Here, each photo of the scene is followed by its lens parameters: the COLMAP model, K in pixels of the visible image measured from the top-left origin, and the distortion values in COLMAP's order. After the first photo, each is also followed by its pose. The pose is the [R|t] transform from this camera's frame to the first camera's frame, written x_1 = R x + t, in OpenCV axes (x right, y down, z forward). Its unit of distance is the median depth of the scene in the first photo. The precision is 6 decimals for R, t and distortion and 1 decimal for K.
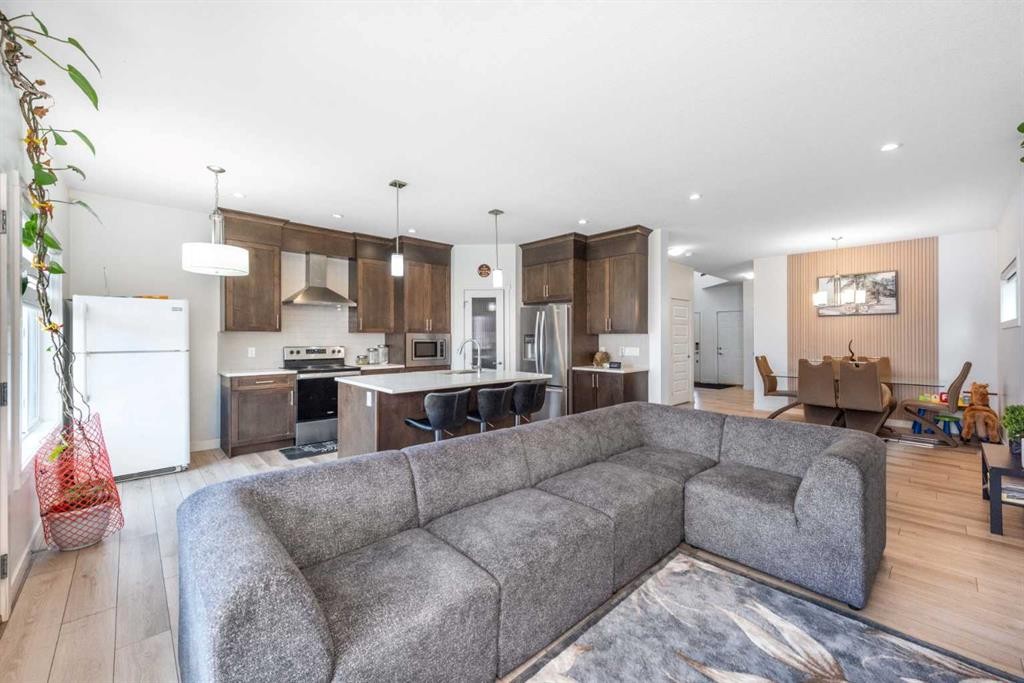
lens RADIAL K [[410.2, 0, 513.2], [0, 410.2, 341.3], [0, 0, 1]] dist [0.004070, 0.000279]
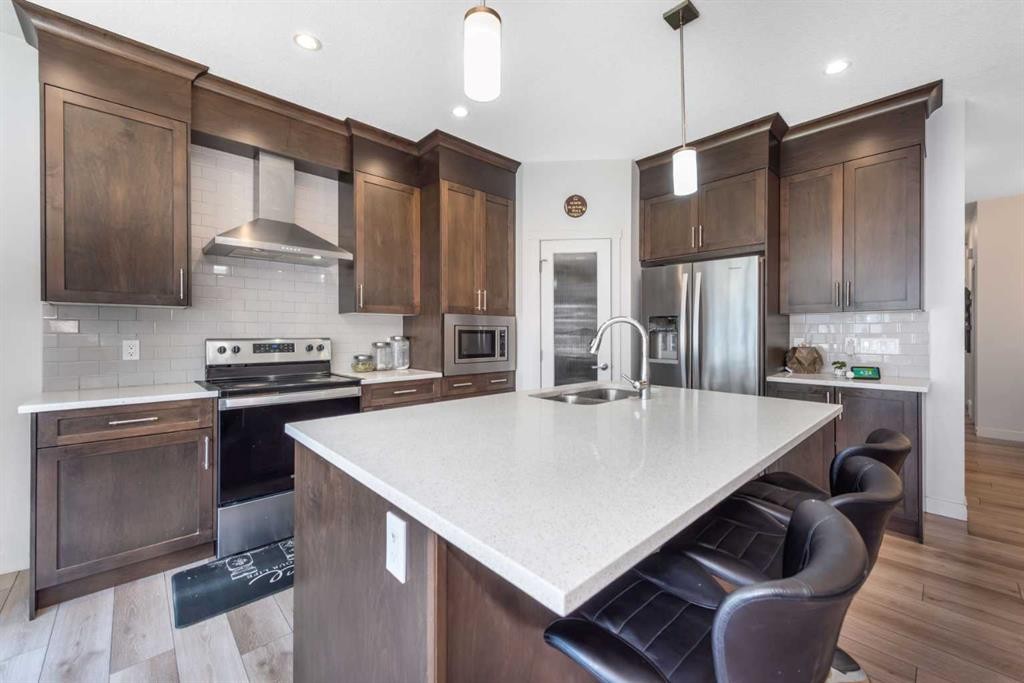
lens RADIAL K [[410.2, 0, 511.1], [0, 410.2, 335.9], [0, 0, 1]] dist [0.004070, 0.000279]
pose [[0.999983, -0.003673, -0.004514, -0.172276], [0.003655, 0.999985, -0.004030, 0.012177], [0.004529, 0.004014, 0.999982, 0.462509]]
